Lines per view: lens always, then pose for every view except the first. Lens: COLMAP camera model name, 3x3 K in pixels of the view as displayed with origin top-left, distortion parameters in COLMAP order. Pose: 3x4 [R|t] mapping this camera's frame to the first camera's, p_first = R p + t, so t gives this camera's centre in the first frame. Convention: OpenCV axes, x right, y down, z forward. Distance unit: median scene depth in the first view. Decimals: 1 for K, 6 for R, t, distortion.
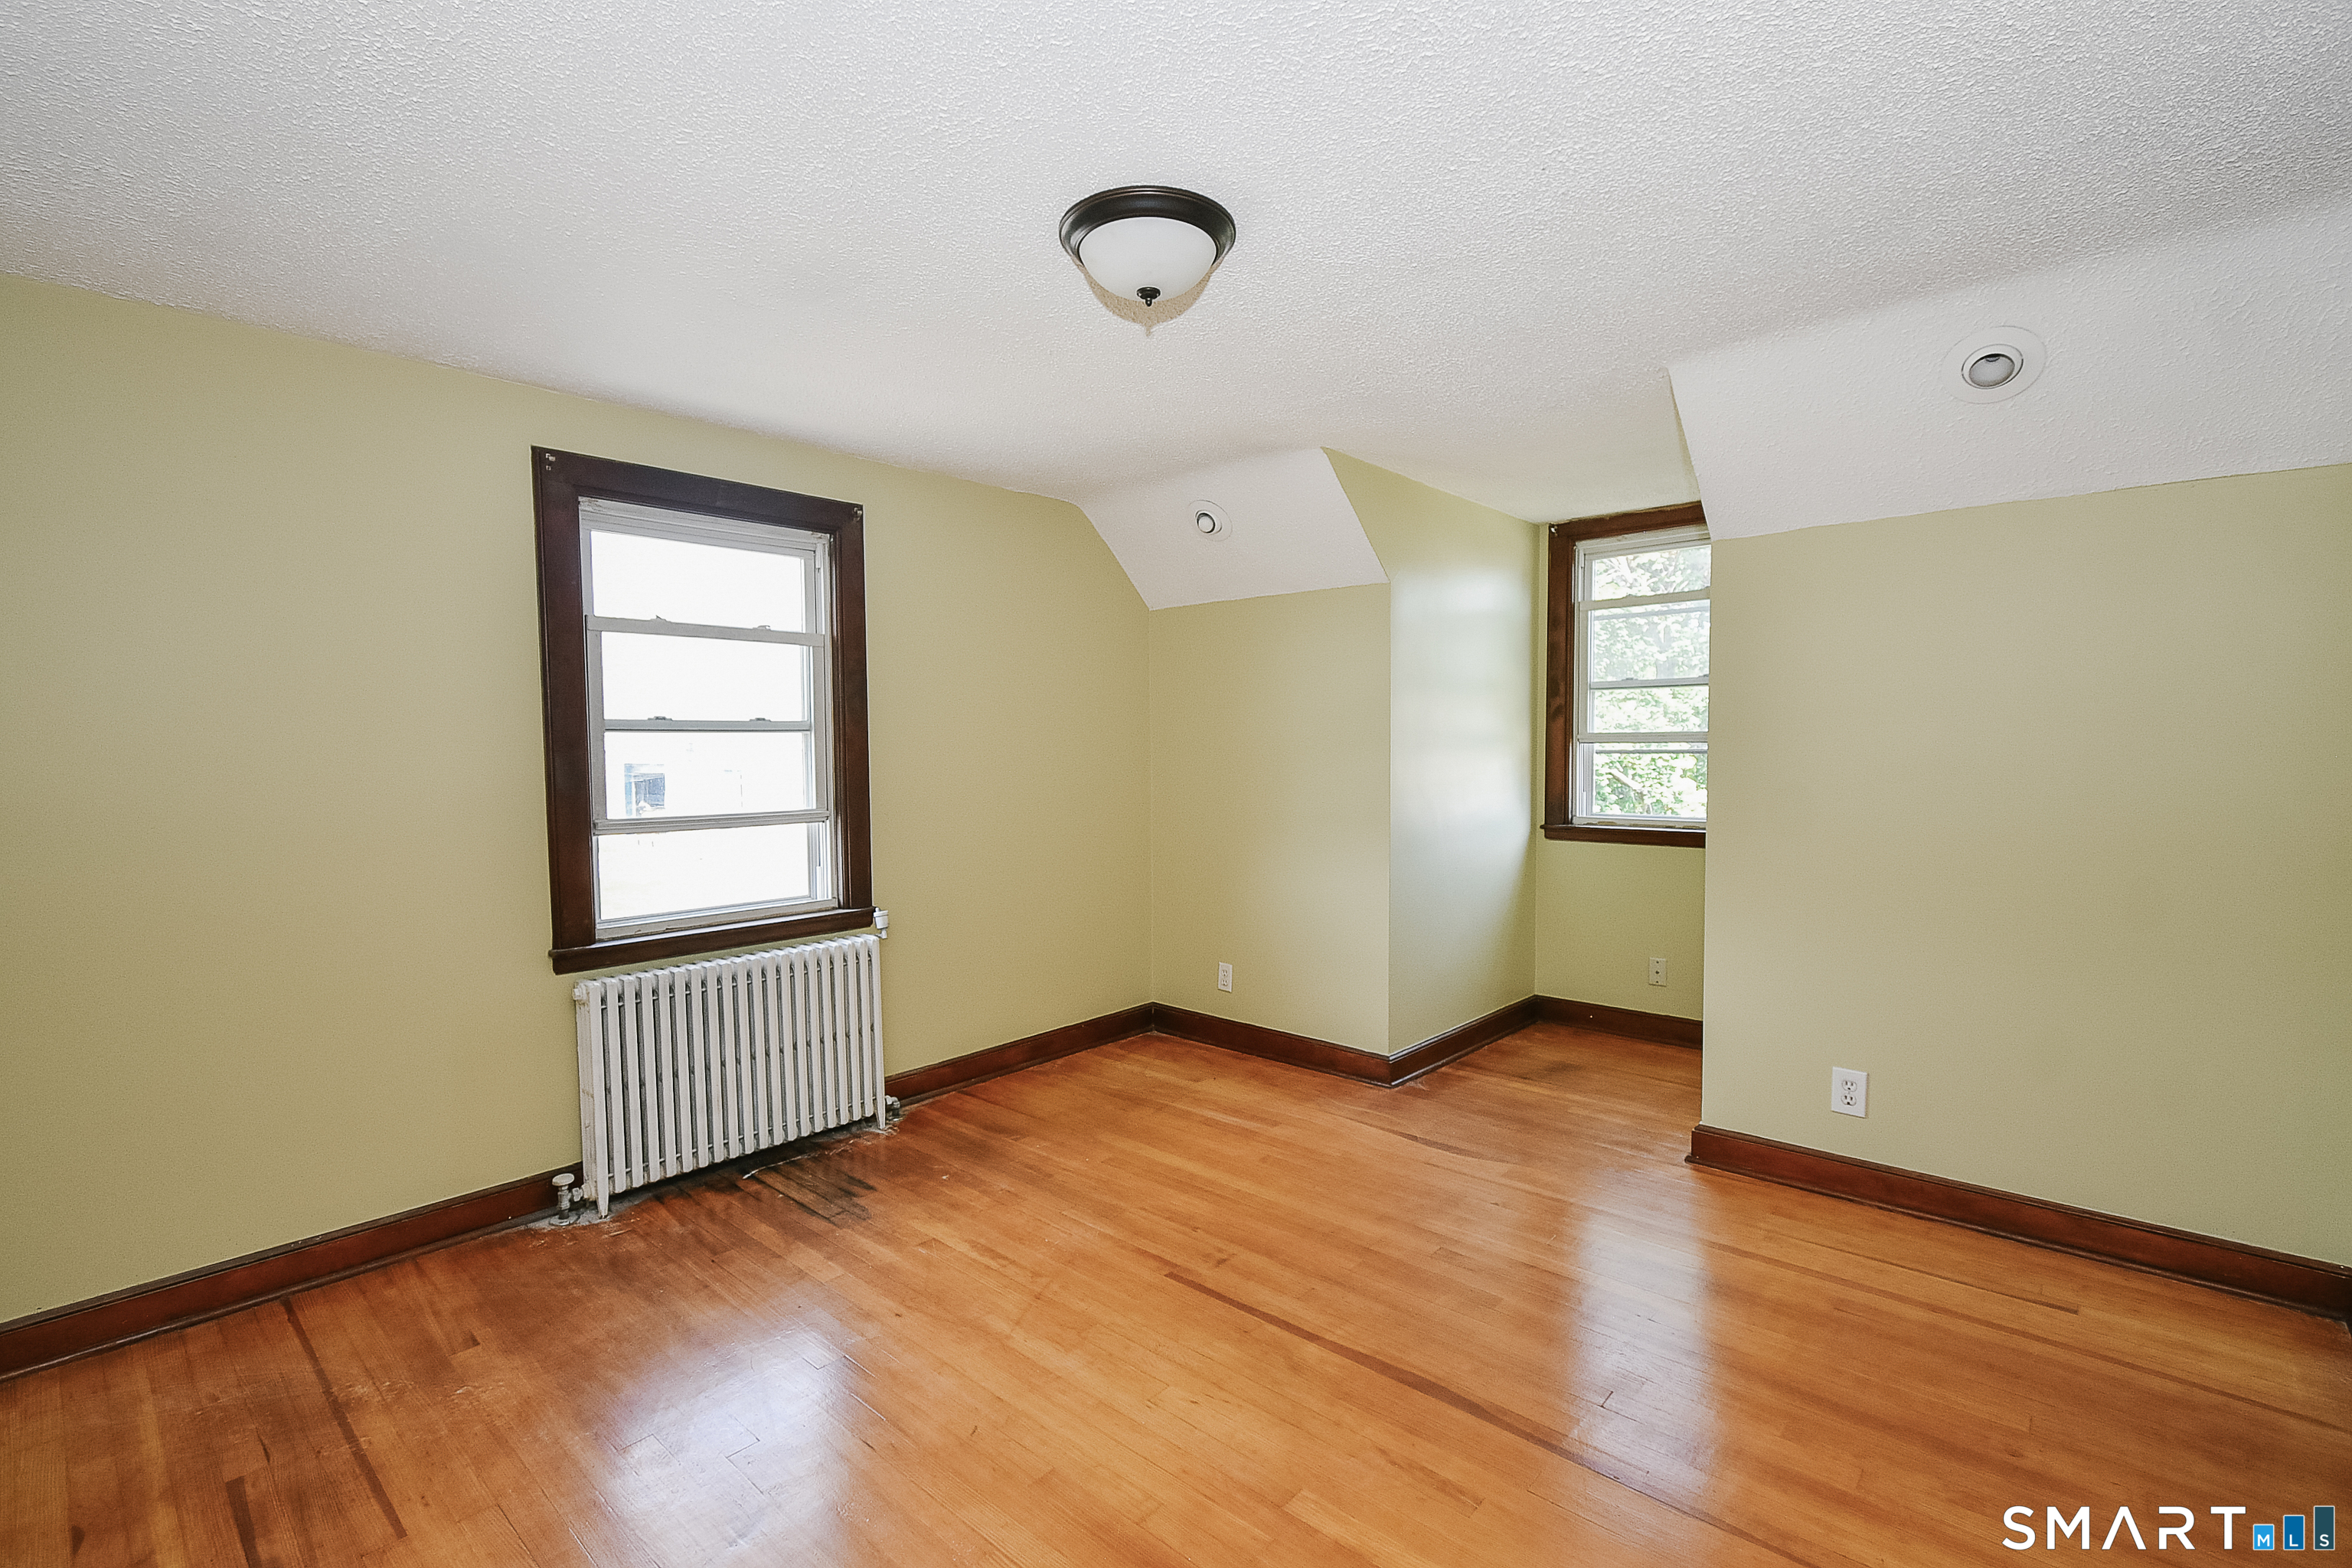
lens RADIAL K [[1063.9, 0, 1171.3], [0, 1063.9, 790.9], [0, 0, 1]] dist [0.008909, -0.000764]
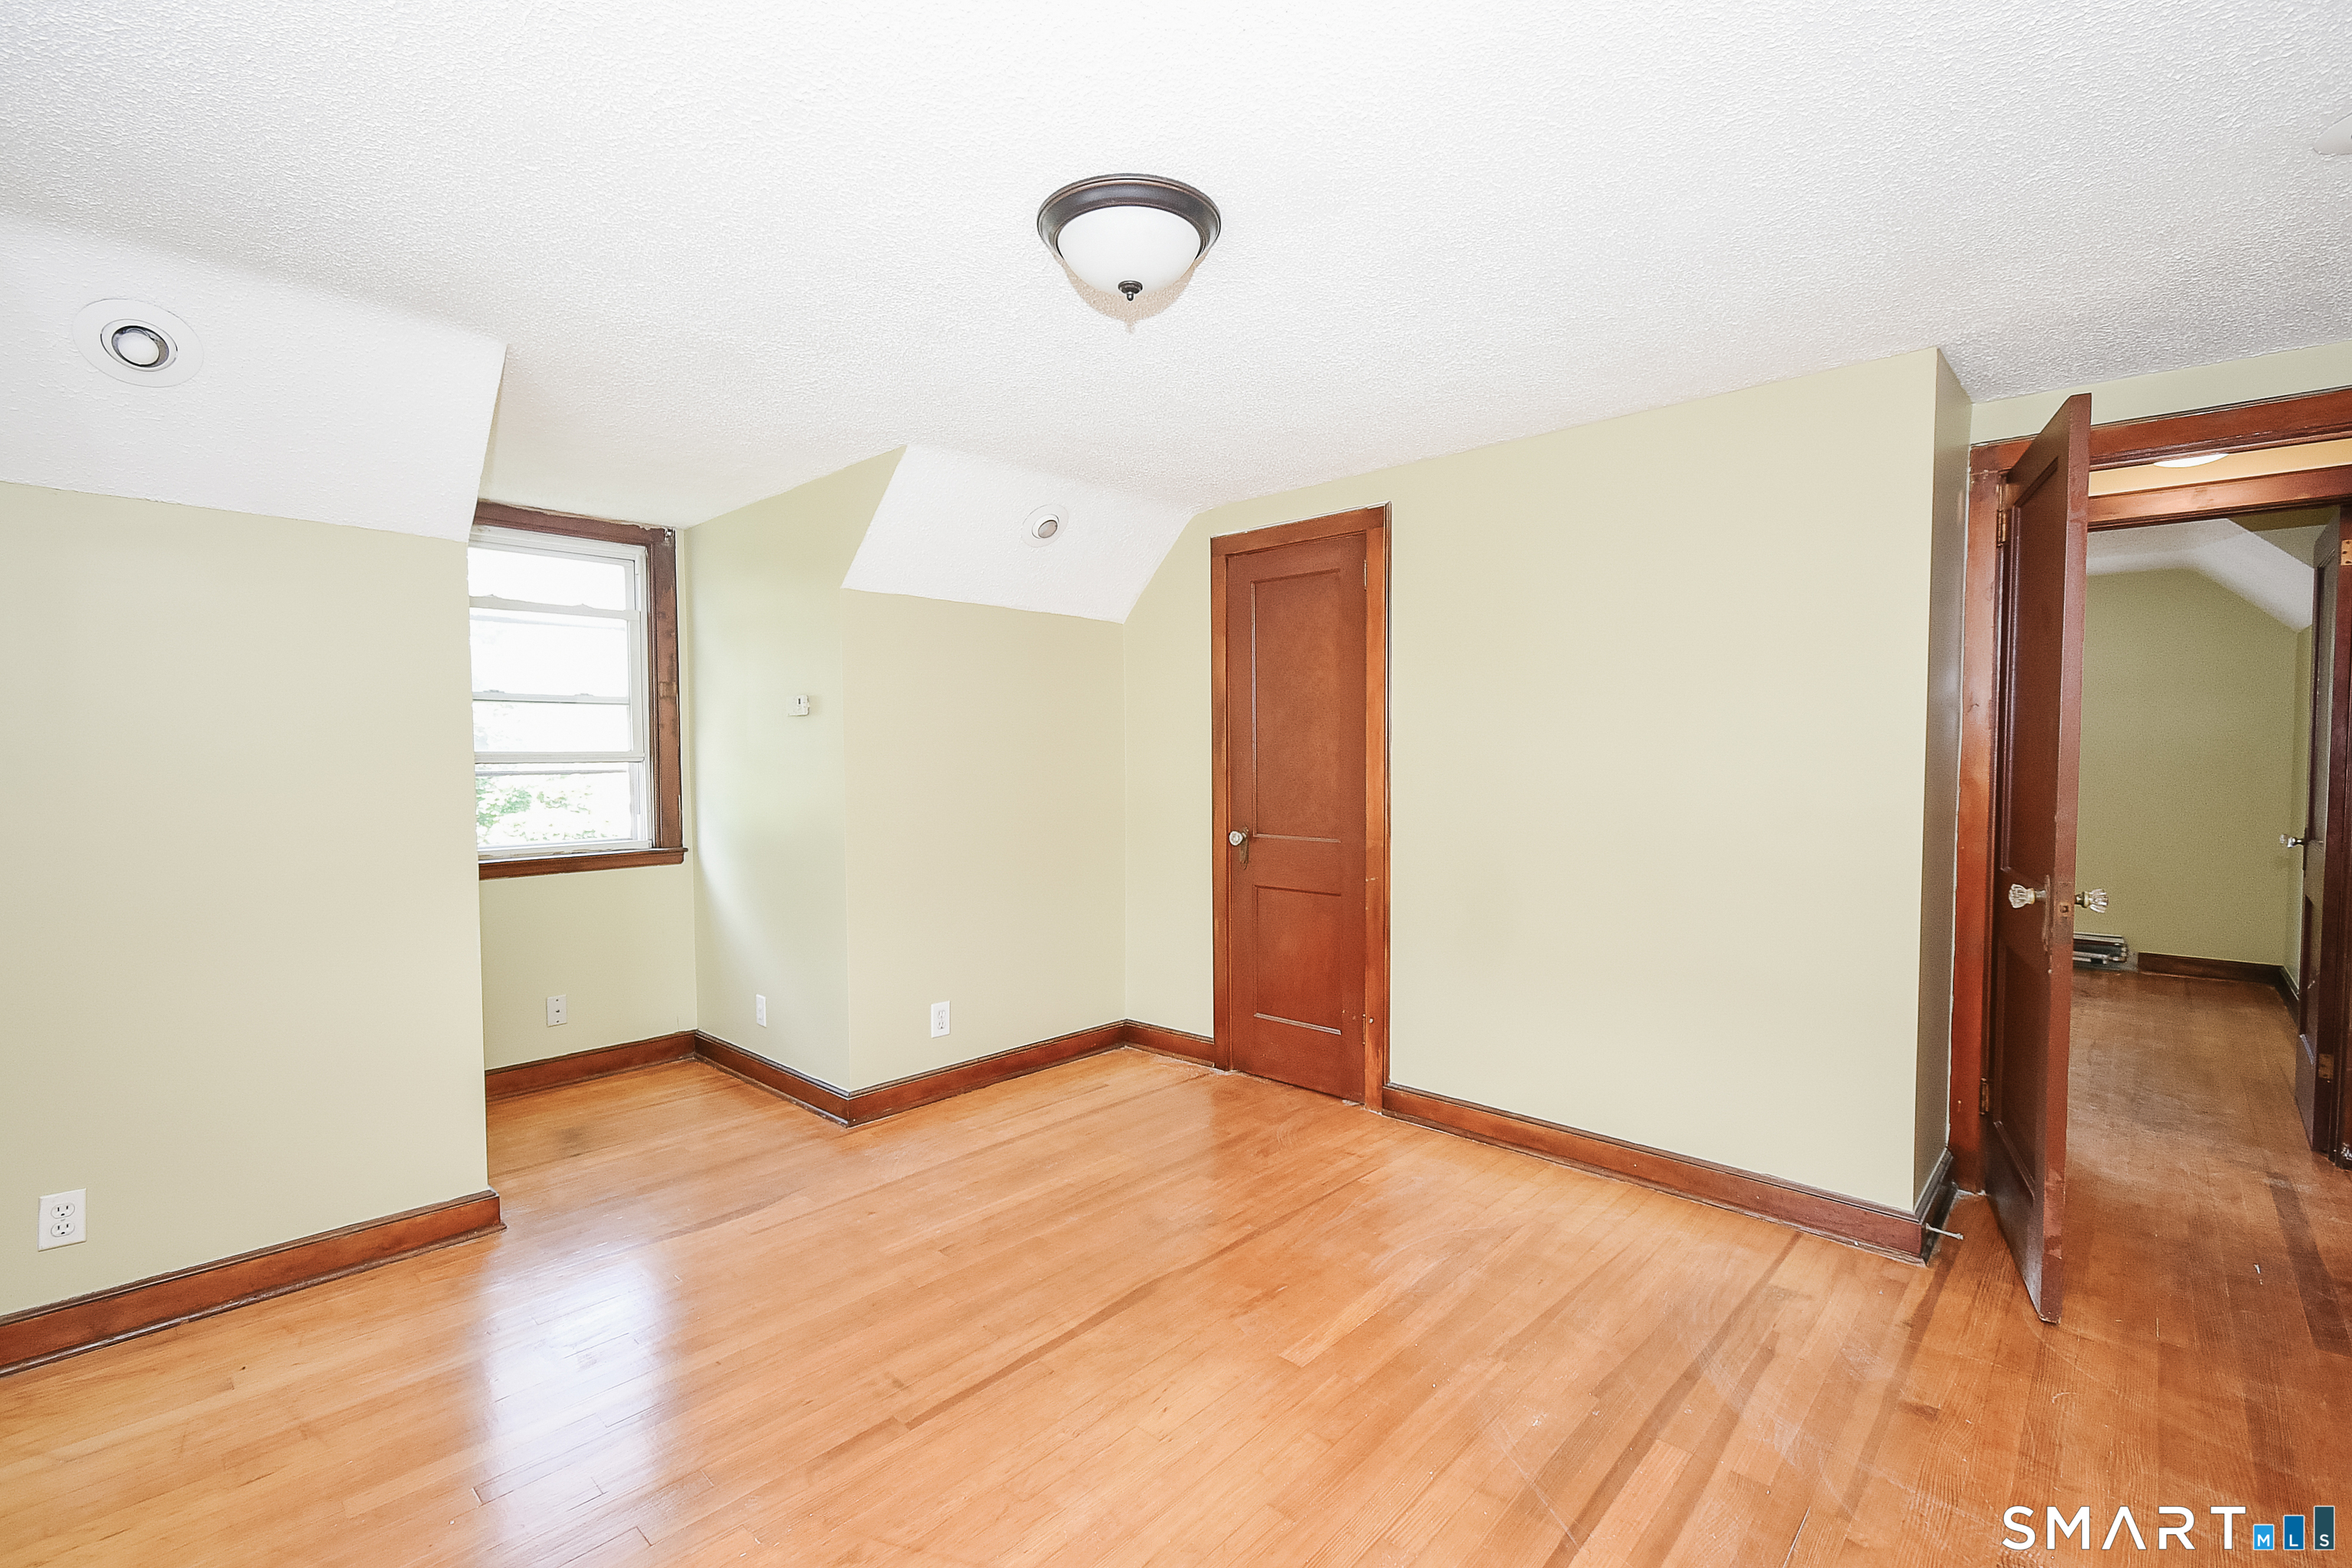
lens RADIAL K [[1063.9, 0, 1171.3], [0, 1063.9, 790.9], [0, 0, 1]] dist [0.008909, -0.000764]
pose [[-0.009928, -0.023347, 0.999678, -0.752279], [0.048789, 0.998525, 0.023804, -0.025067], [-0.998760, 0.049010, -0.008774, 0.756904]]
